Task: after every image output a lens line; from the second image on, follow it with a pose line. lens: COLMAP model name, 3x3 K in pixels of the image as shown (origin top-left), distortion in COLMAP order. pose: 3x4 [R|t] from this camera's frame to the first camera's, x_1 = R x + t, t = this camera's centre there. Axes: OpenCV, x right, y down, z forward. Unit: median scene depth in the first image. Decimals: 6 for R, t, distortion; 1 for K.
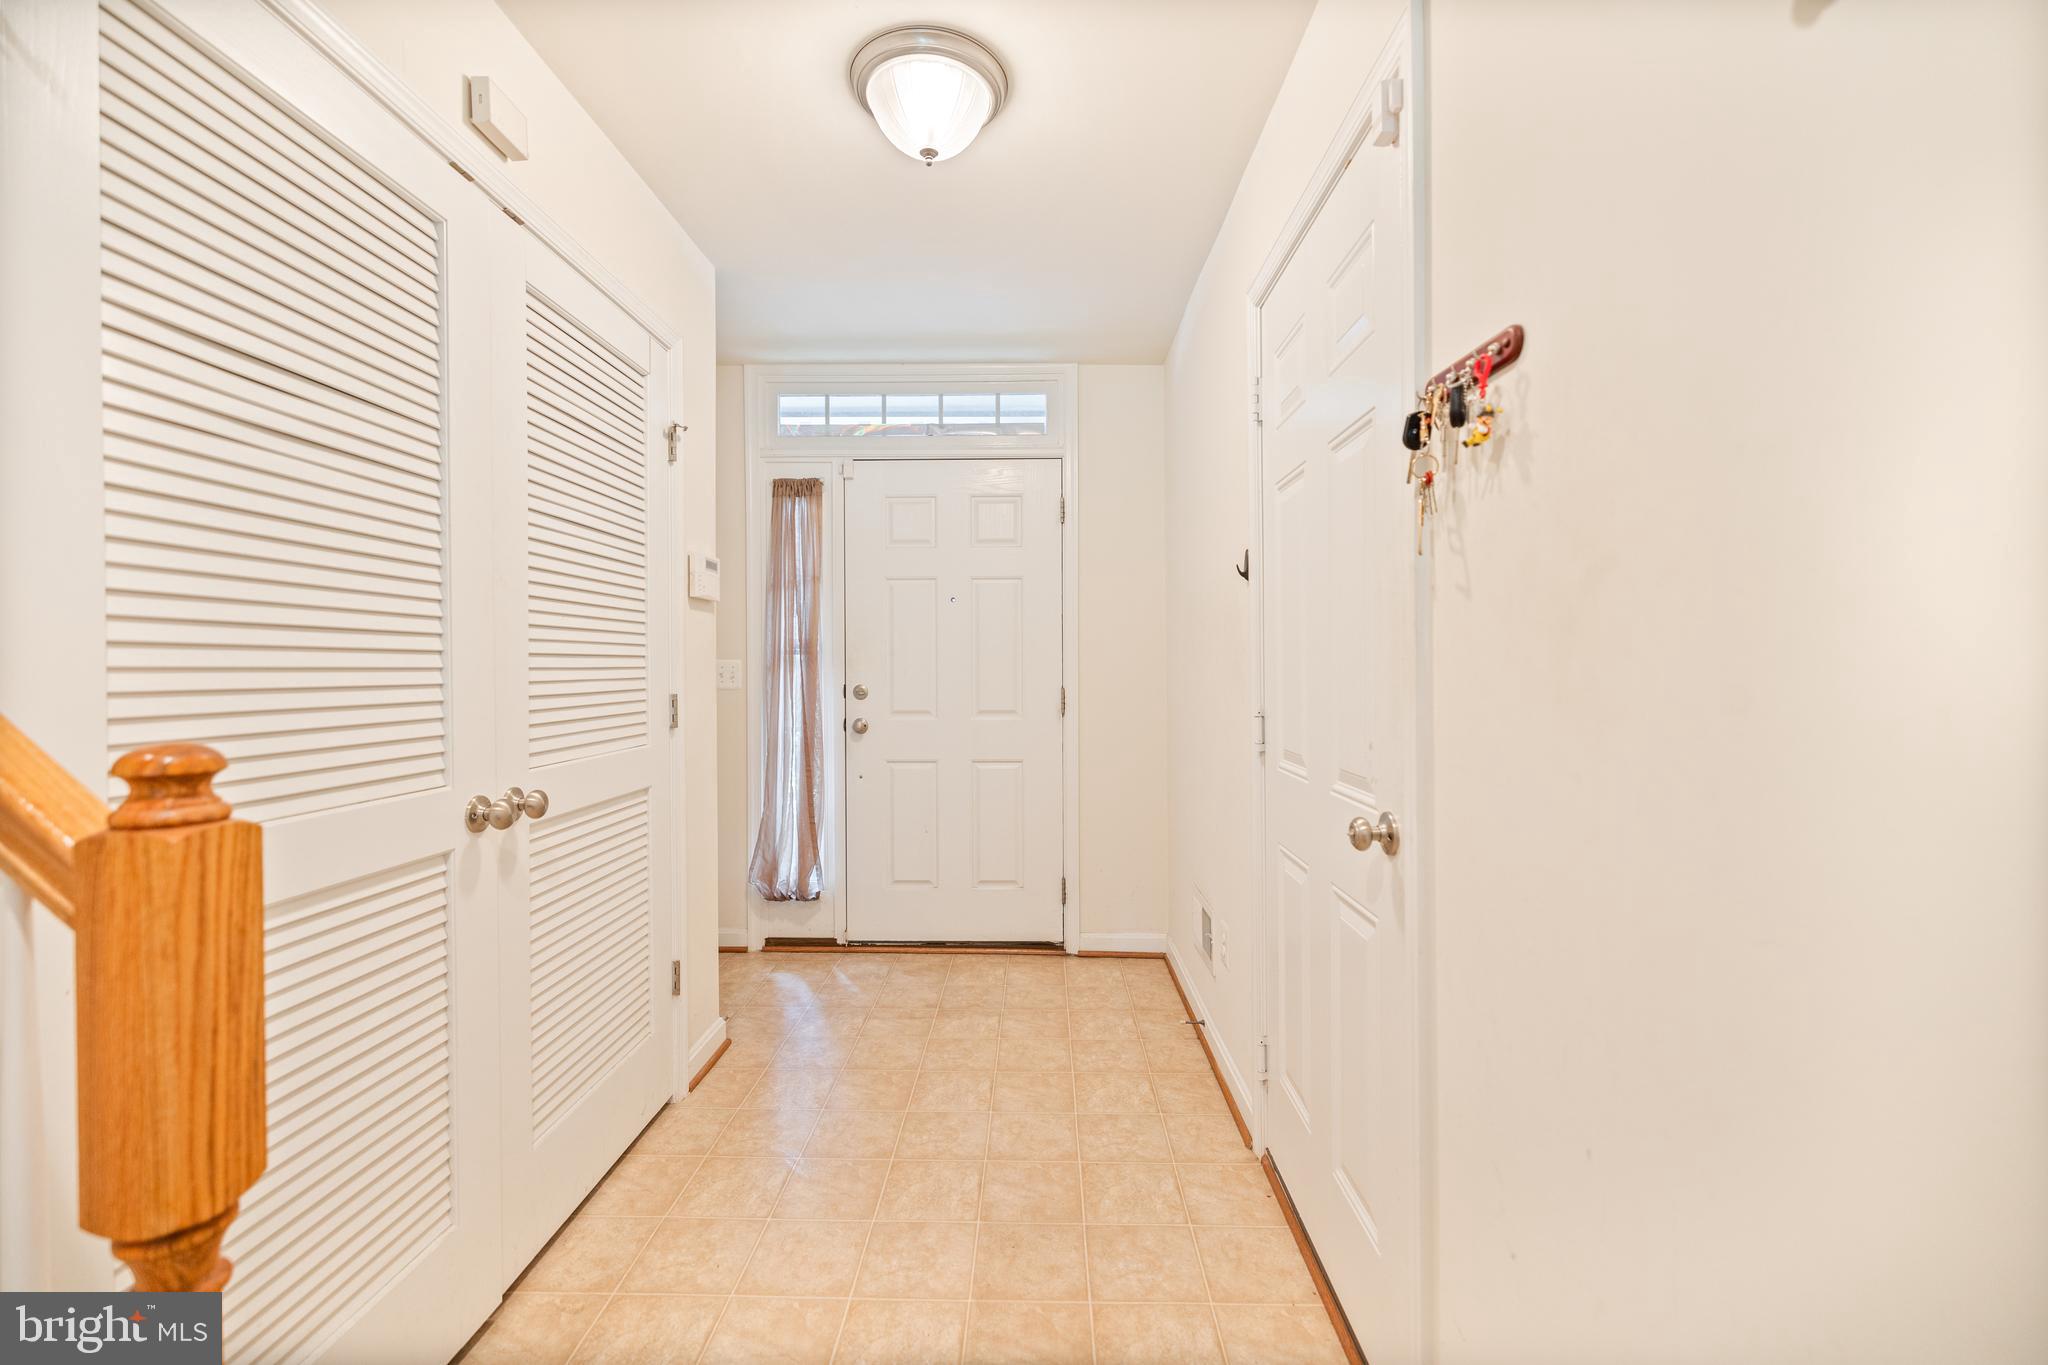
lens RADIAL K [[863.9, 0, 1029.6], [0, 863.9, 689.0], [0, 0, 1]] dist [0.001718, 0.000344]
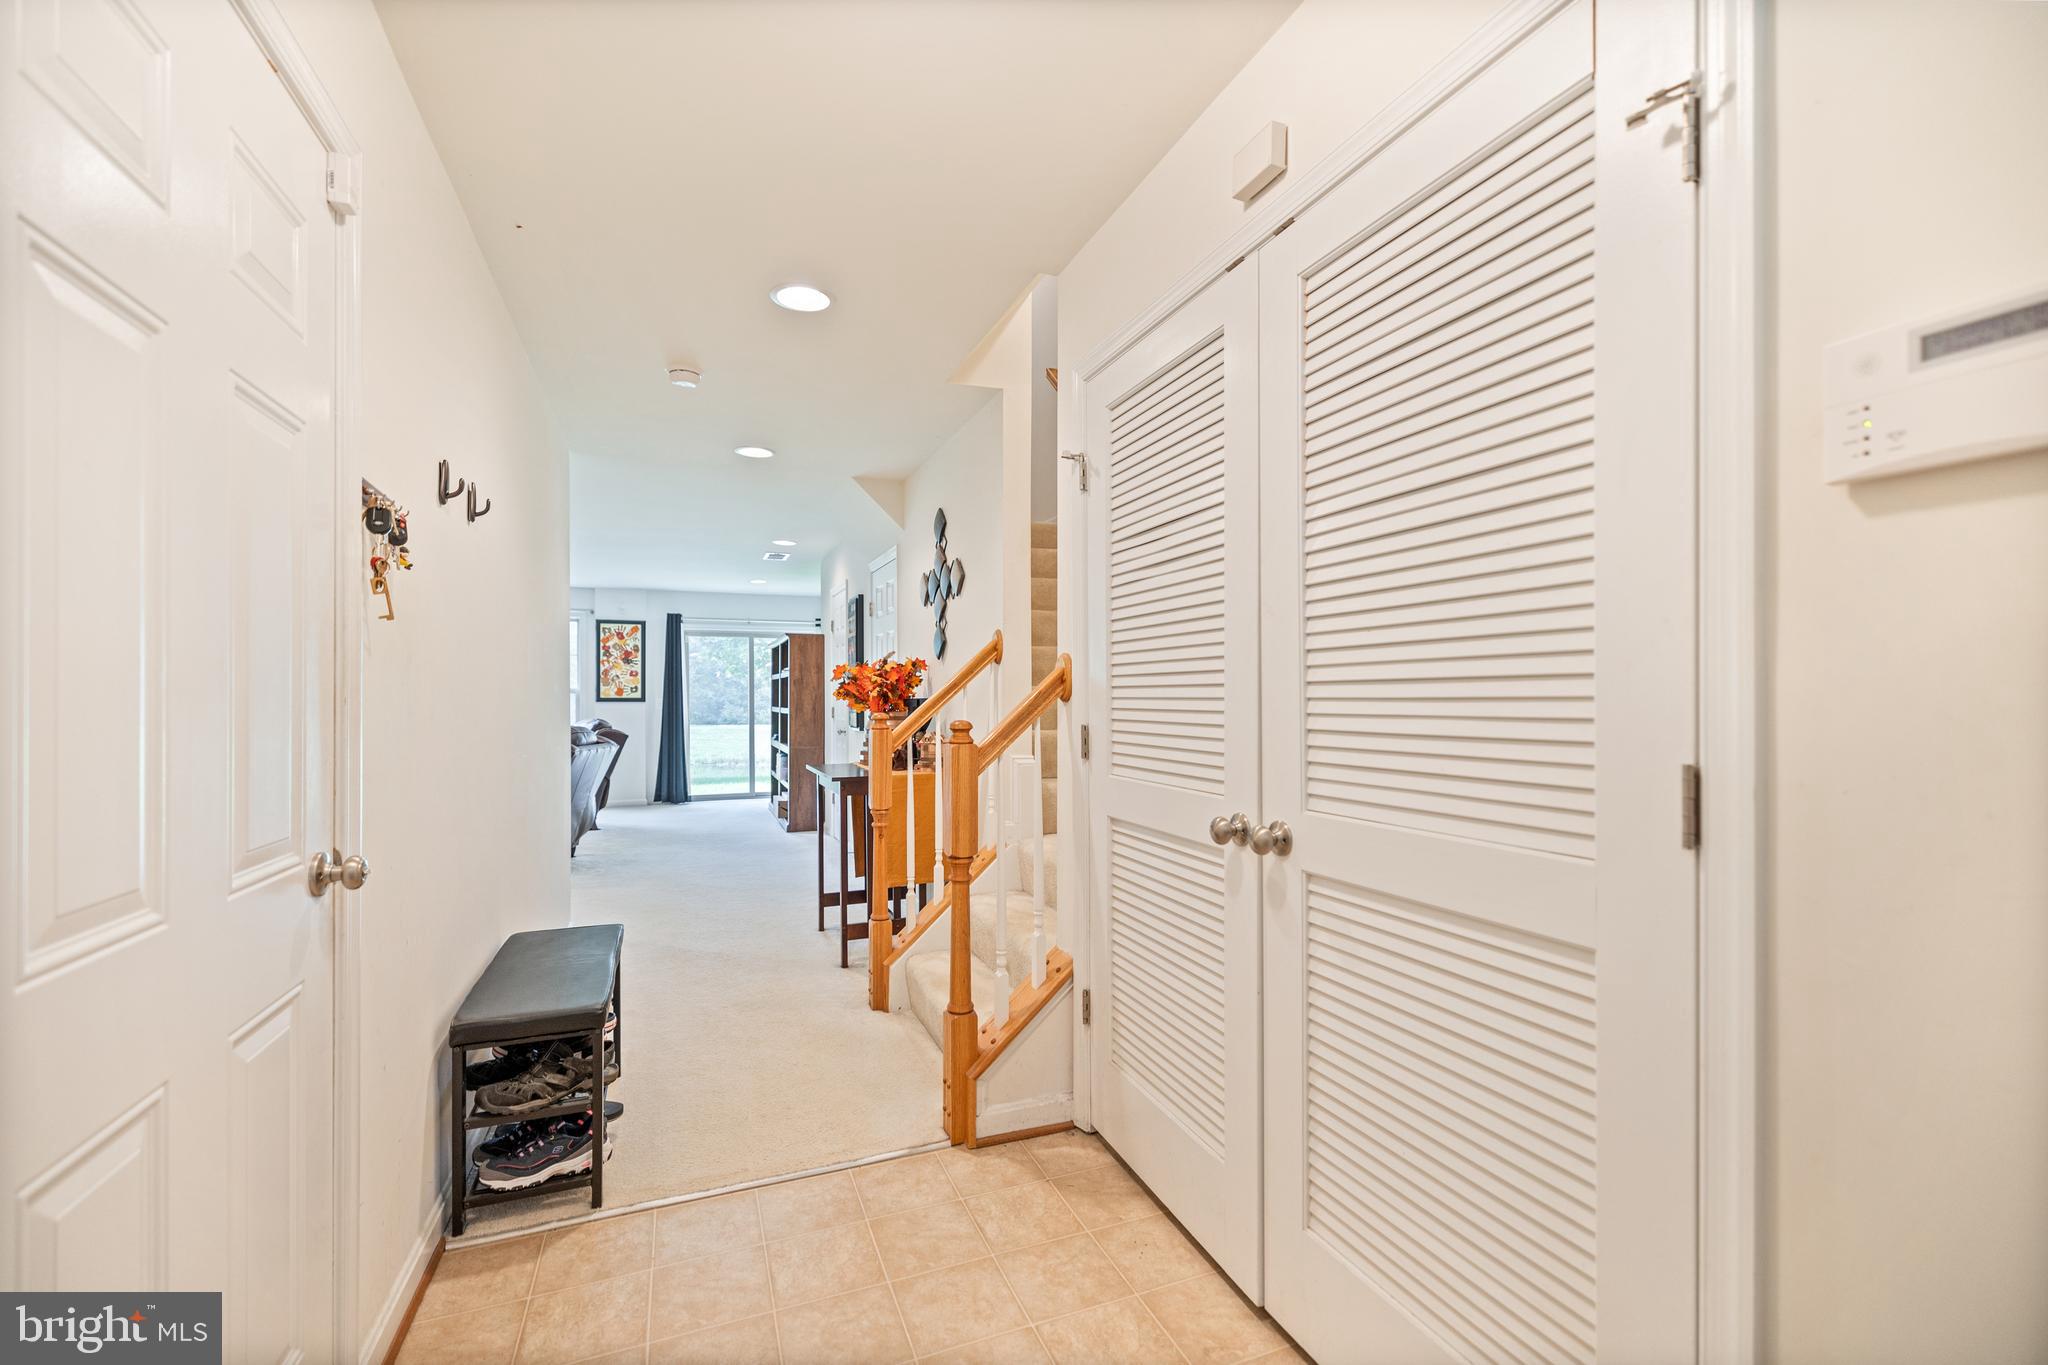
lens RADIAL K [[863.9, 0, 1029.6], [0, 863.9, 689.0], [0, 0, 1]] dist [0.001718, 0.000344]
pose [[-0.928006, 0.006262, -0.372512, 0.025149], [0.001254, 0.999906, 0.013685, -0.048865], [0.372562, 0.012233, -0.927927, 1.842530]]
